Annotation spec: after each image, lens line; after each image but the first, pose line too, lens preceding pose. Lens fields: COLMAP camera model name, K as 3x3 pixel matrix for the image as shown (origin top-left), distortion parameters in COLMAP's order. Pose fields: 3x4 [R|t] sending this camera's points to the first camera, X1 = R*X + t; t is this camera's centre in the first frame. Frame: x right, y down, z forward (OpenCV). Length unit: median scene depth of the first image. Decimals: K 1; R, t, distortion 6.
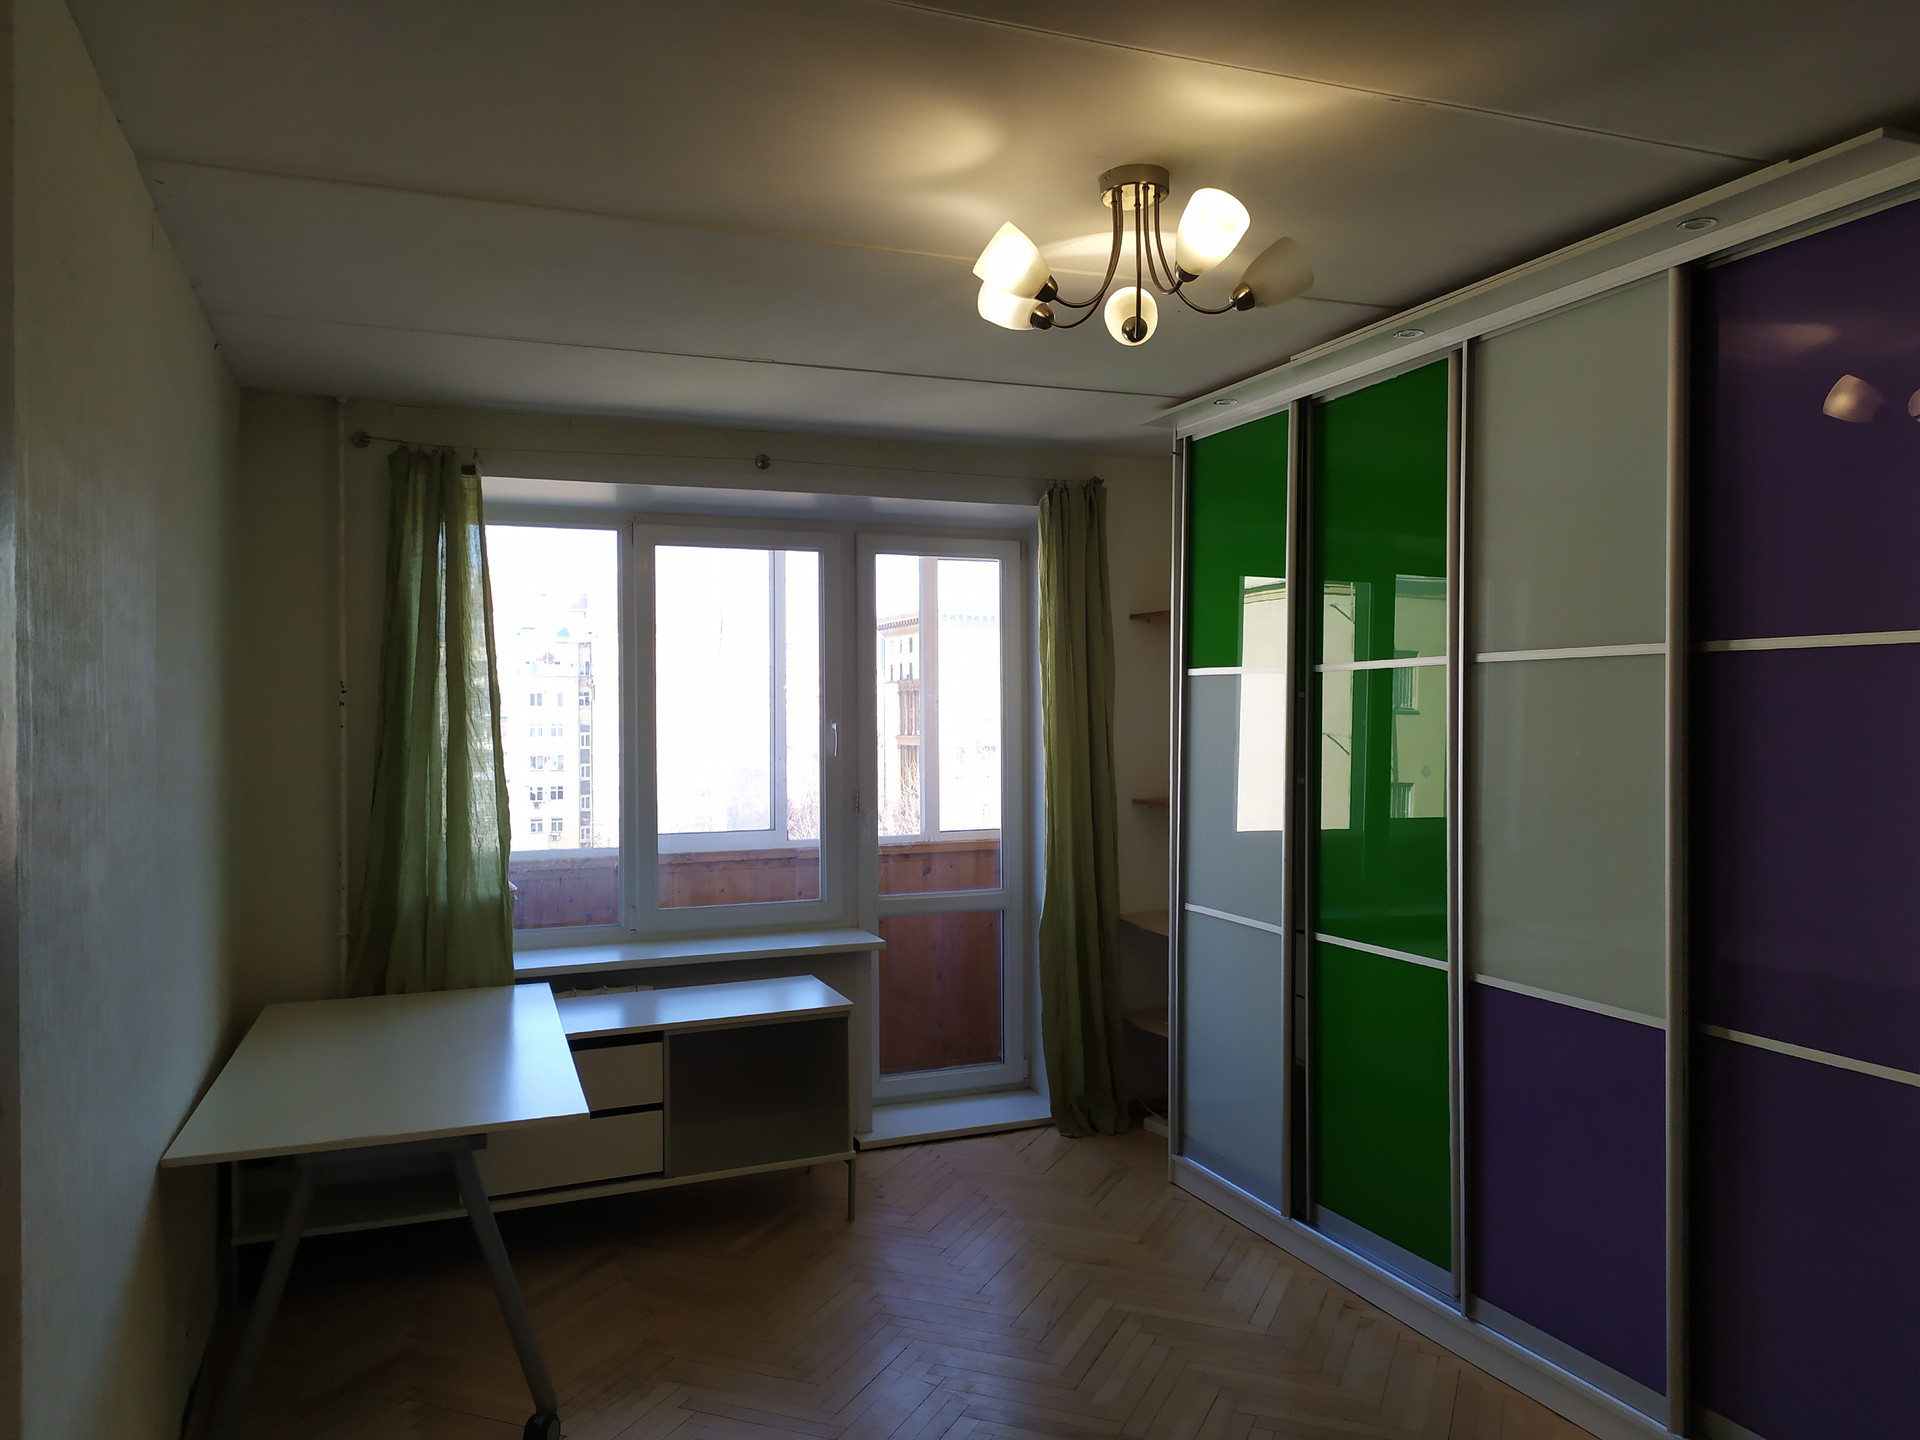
lens RADIAL K [[1420.6, 0, 978.9], [0, 1420.6, 706.8], [0, 0, 1]] dist [0.079683, -0.092234]
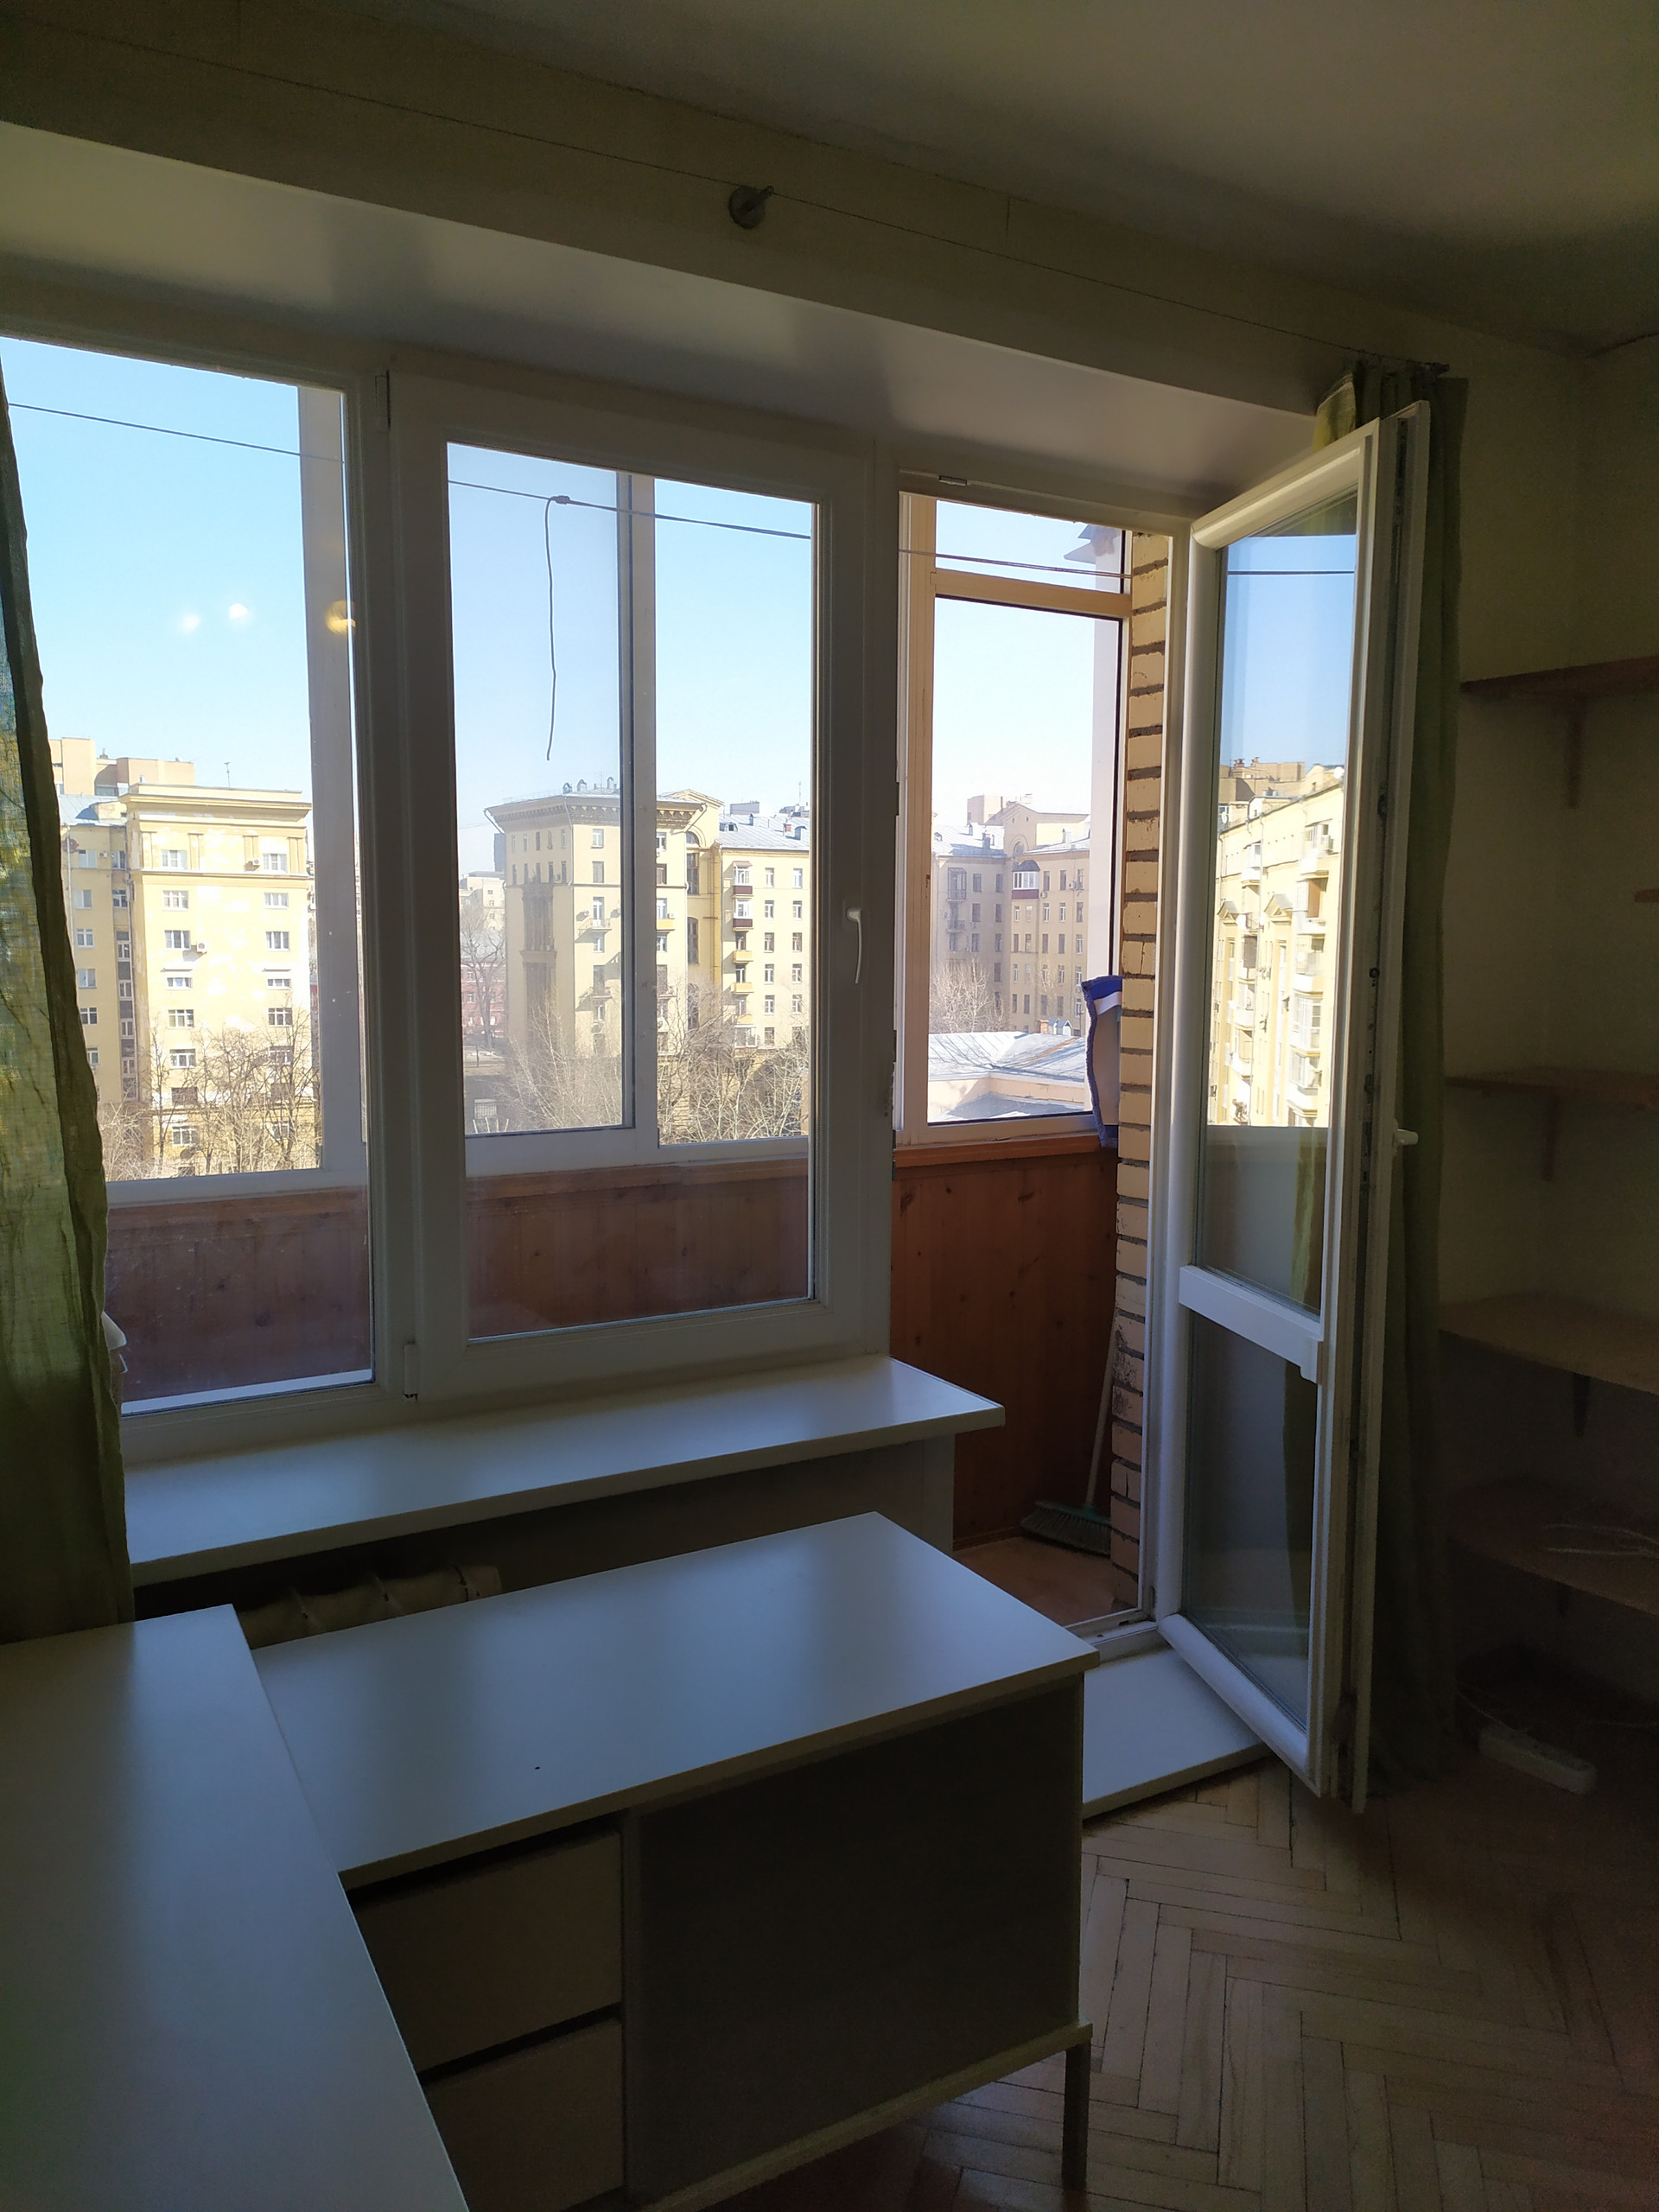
lens RADIAL K [[1636.6, 0, 852.3], [0, 1636.6, 1117.9], [0, 0, 1]] dist [0.079683, -0.092234]
pose [[0.989476, -0.002390, 0.144680, -0.229308], [-0.014911, 0.992857, 0.118376, 0.021008], [-0.143930, -0.119287, 0.982372, 0.647027]]
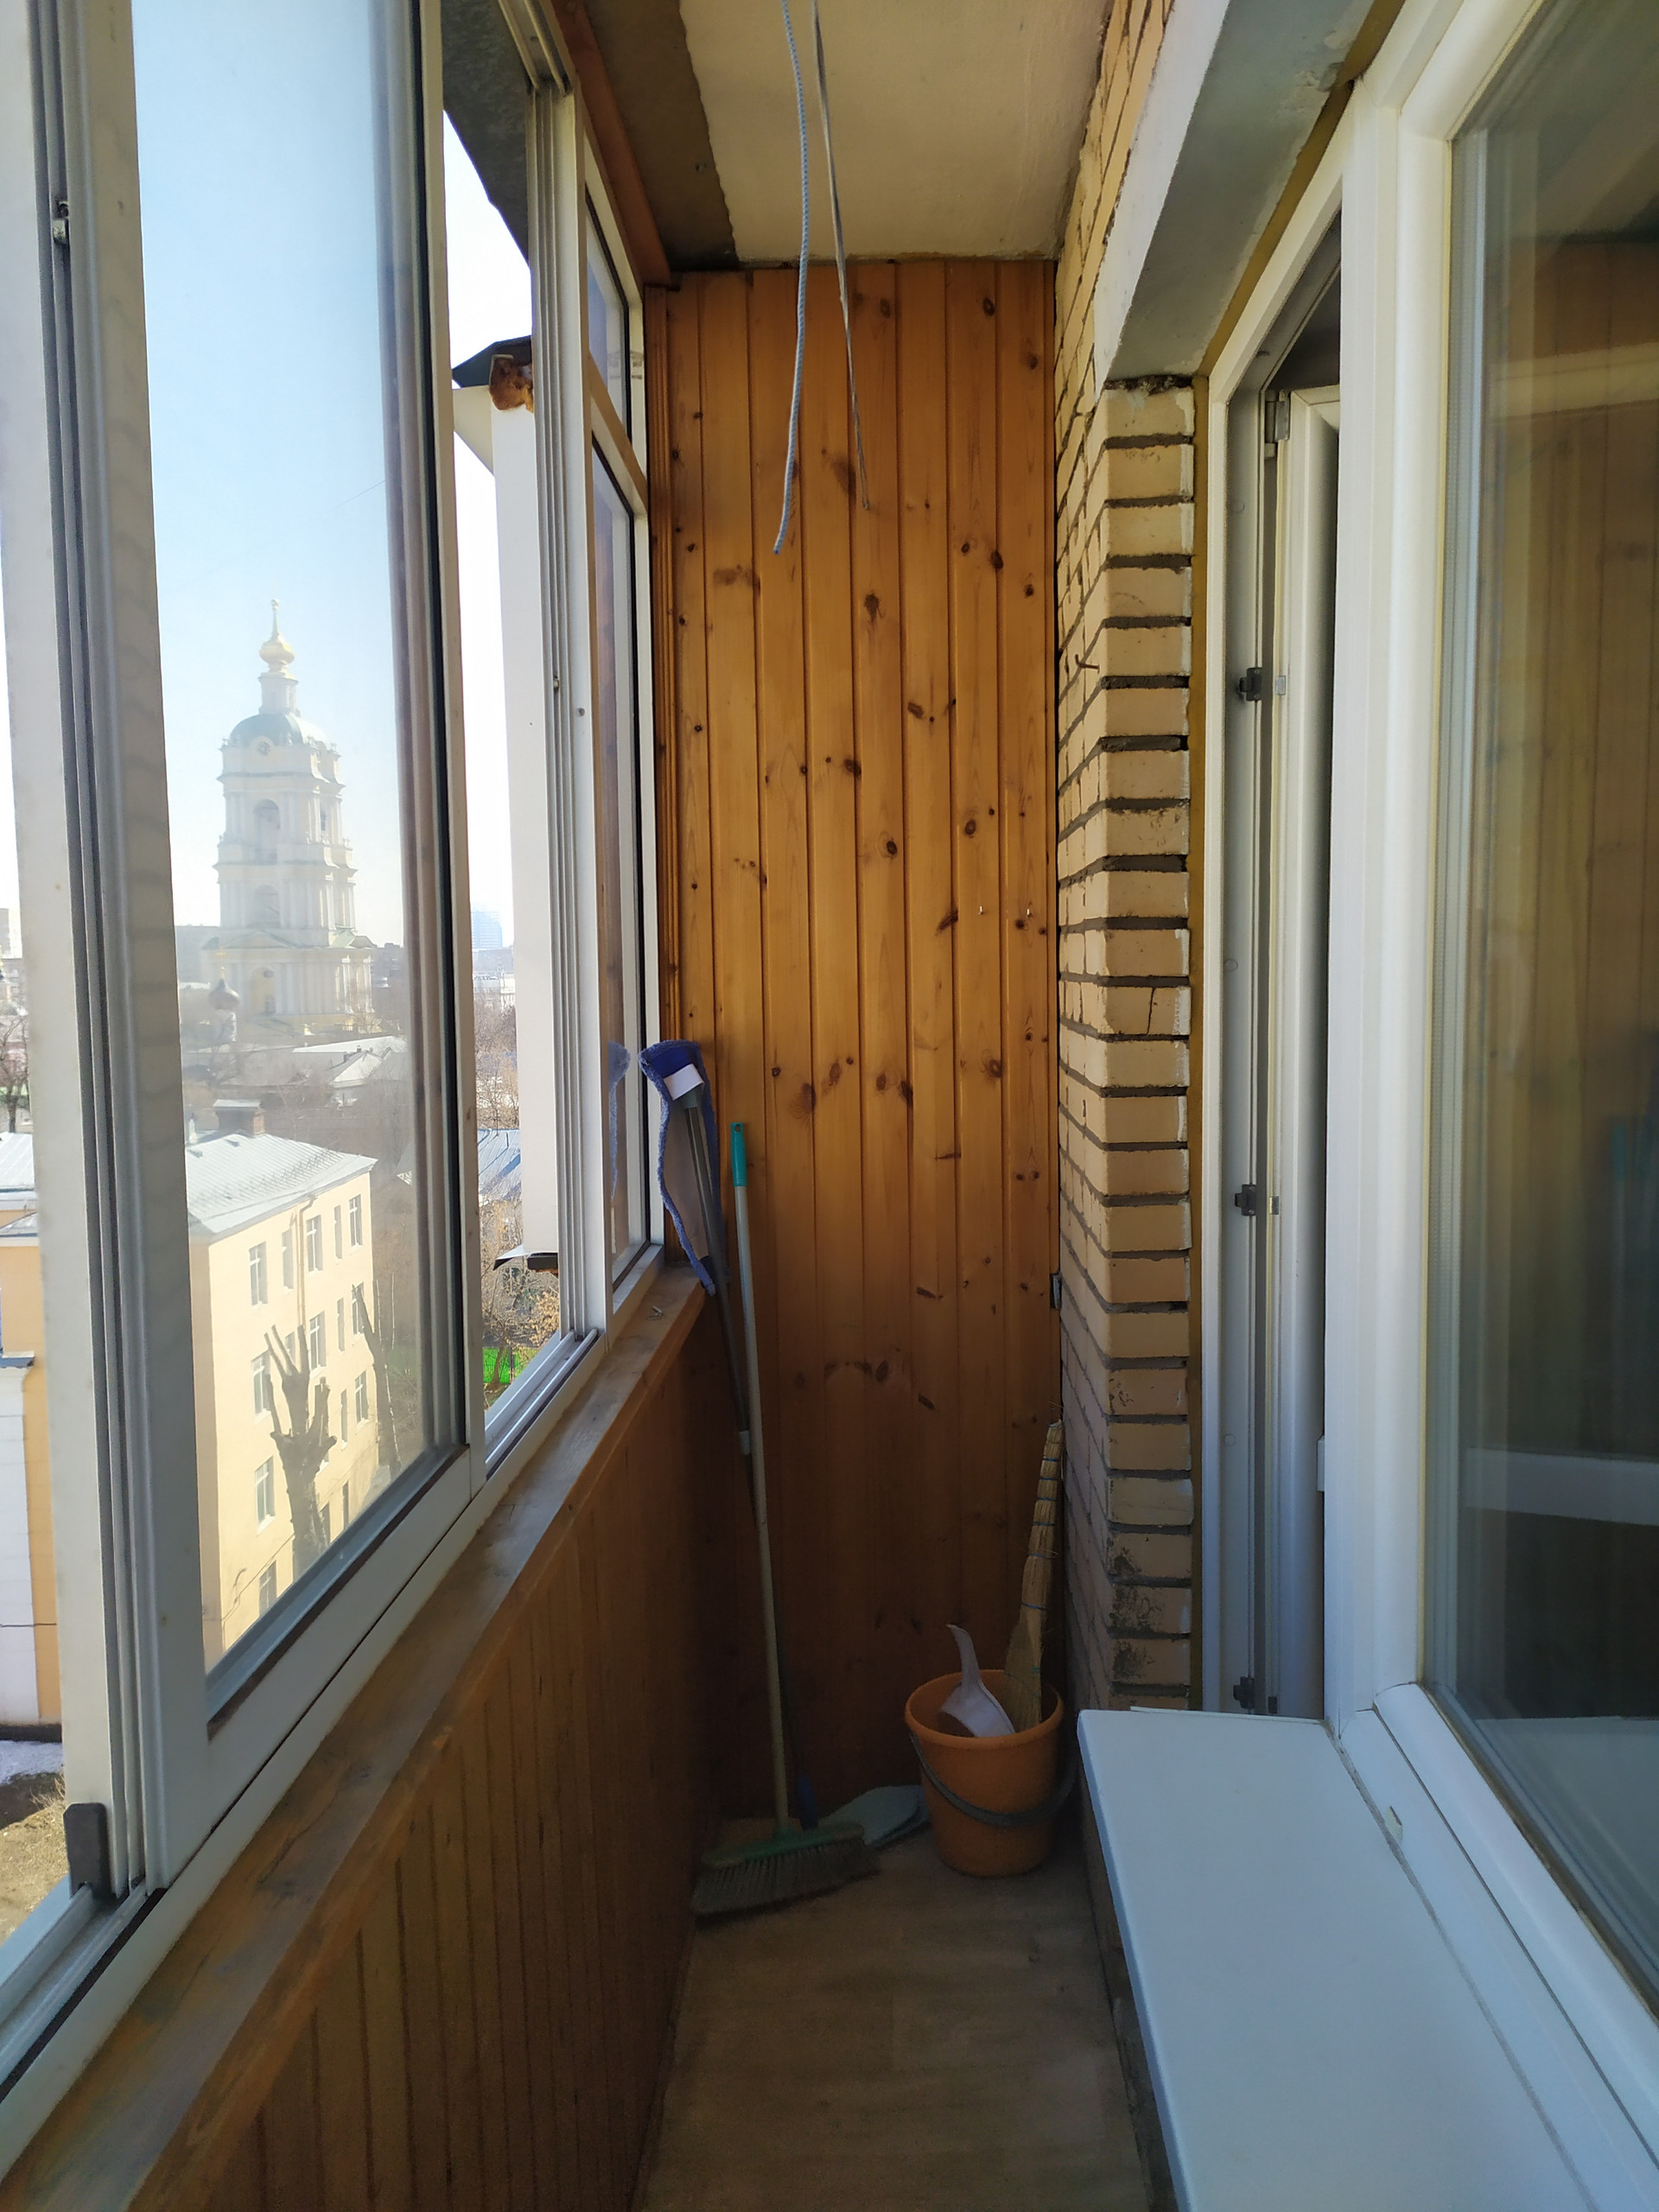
lens RADIAL K [[1636.6, 0, 813.1], [0, 1636.6, 1113.8], [0, 0, 1]] dist [0.079683, -0.092234]
pose [[0.426640, -0.081025, 0.900785, -0.284784], [0.006377, 0.996224, 0.086589, 0.021198], [-0.904399, -0.031198, 0.425546, 0.769089]]
